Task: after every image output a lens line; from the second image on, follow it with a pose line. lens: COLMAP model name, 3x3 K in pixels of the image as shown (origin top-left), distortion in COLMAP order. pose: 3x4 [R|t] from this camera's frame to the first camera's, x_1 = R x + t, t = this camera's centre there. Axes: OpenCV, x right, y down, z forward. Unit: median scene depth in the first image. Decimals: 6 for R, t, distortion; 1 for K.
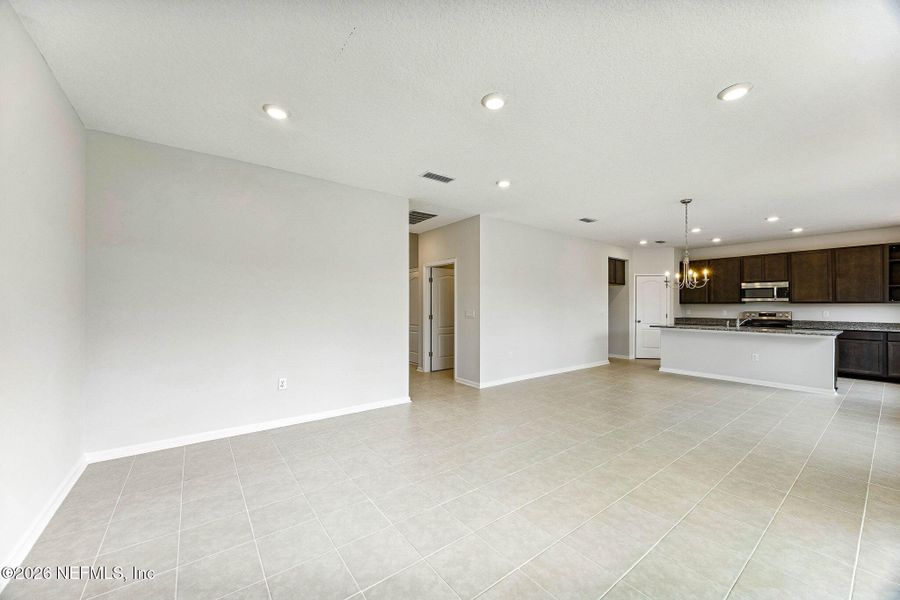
lens RADIAL K [[341.5, 0, 450.6], [0, 341.5, 304.9], [0, 0, 1]] dist [-0.000880, -0.000095]
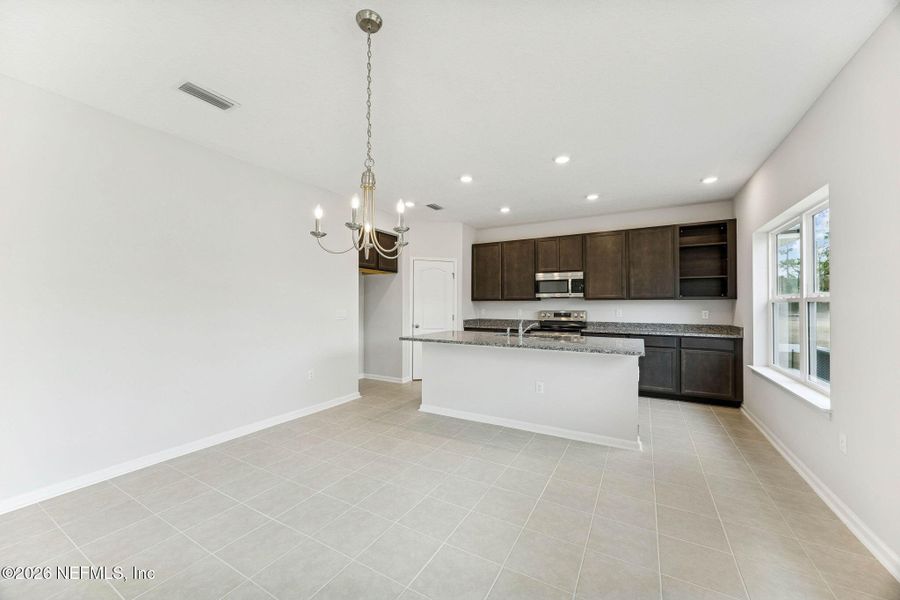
lens RADIAL K [[341.5, 0, 450.6], [0, 341.5, 304.9], [0, 0, 1]] dist [-0.000880, -0.000095]
pose [[0.920900, -0.001903, 0.389795, 0.418300], [0.000979, 0.999996, 0.002569, 0.004375], [-0.389799, -0.001984, 0.920898, 0.411009]]
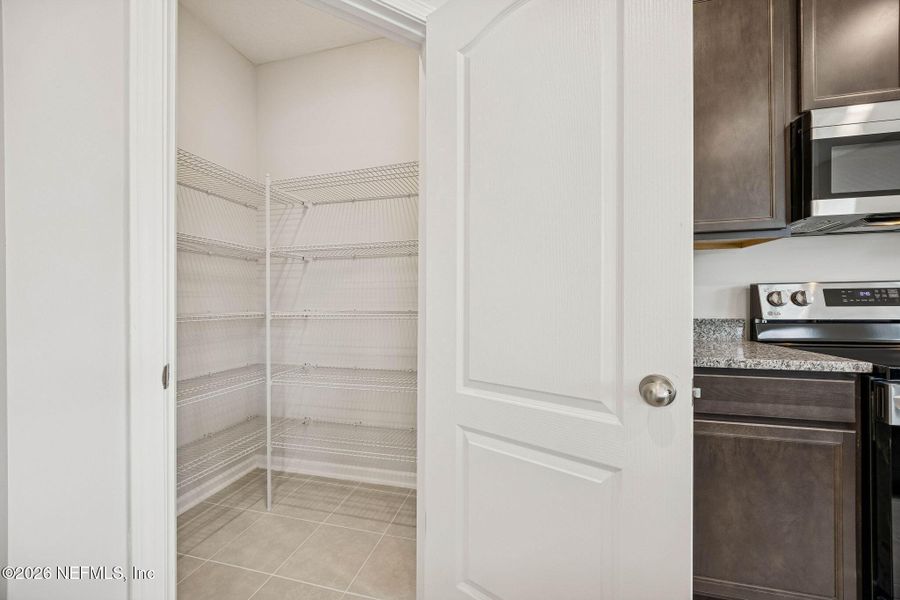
lens RADIAL K [[340.3, 0, 450.0], [0, 340.3, 300.0], [0, 0, 1]] dist [-0.002448, -0.000206]
pose [[0.781955, -0.003357, 0.623326, 0.662802], [0.000731, 0.999990, 0.004469, 0.032511], [-0.623335, -0.003039, 0.781949, 1.071411]]
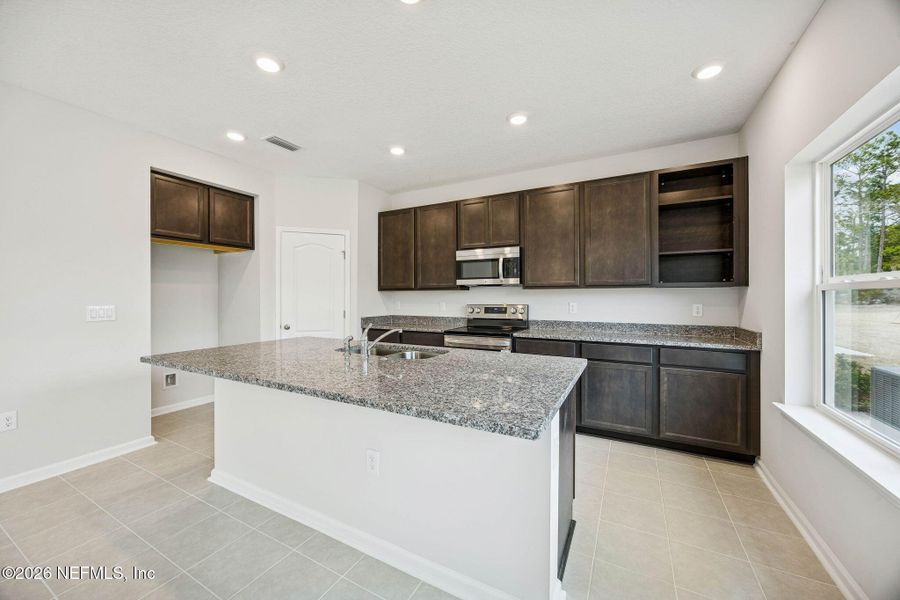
lens RADIAL K [[340.3, 0, 450.0], [0, 340.3, 300.0], [0, 0, 1]] dist [-0.002448, -0.000206]
pose [[0.911693, -0.008498, 0.410785, 0.682807], [0.003466, 0.999910, 0.012993, 0.005832], [-0.410858, -0.010422, 0.911640, 0.573019]]
